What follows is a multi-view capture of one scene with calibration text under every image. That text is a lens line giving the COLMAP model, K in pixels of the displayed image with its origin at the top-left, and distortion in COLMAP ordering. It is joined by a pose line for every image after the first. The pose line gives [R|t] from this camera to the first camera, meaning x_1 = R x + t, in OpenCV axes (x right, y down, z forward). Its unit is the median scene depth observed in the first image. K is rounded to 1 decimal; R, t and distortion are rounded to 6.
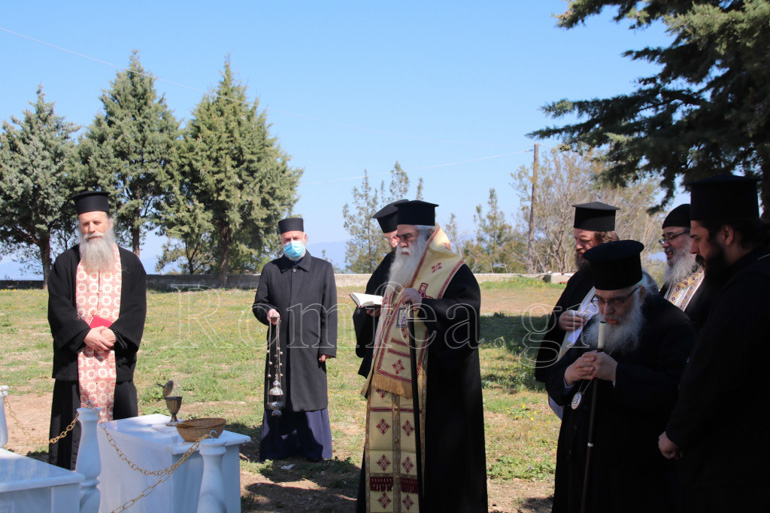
lens RADIAL K [[1175.7, 0, 385.8], [0, 1175.7, 257.6], [0, 0, 1]] dist [0.317070, 0.000000]
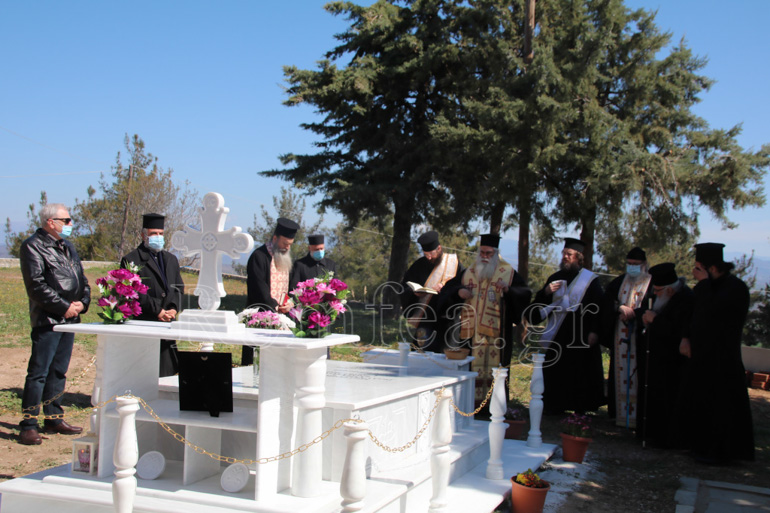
lens RADIAL K [[925.4, 0, 384.1], [0, 925.4, 260.3], [0, 0, 1]] dist [-0.004824, 0.000000]
pose [[0.833460, 0.036954, 0.551342, -0.712403], [-0.043074, 0.999070, -0.001848, 0.002858], [-0.550898, -0.022209, 0.834277, -0.104736]]
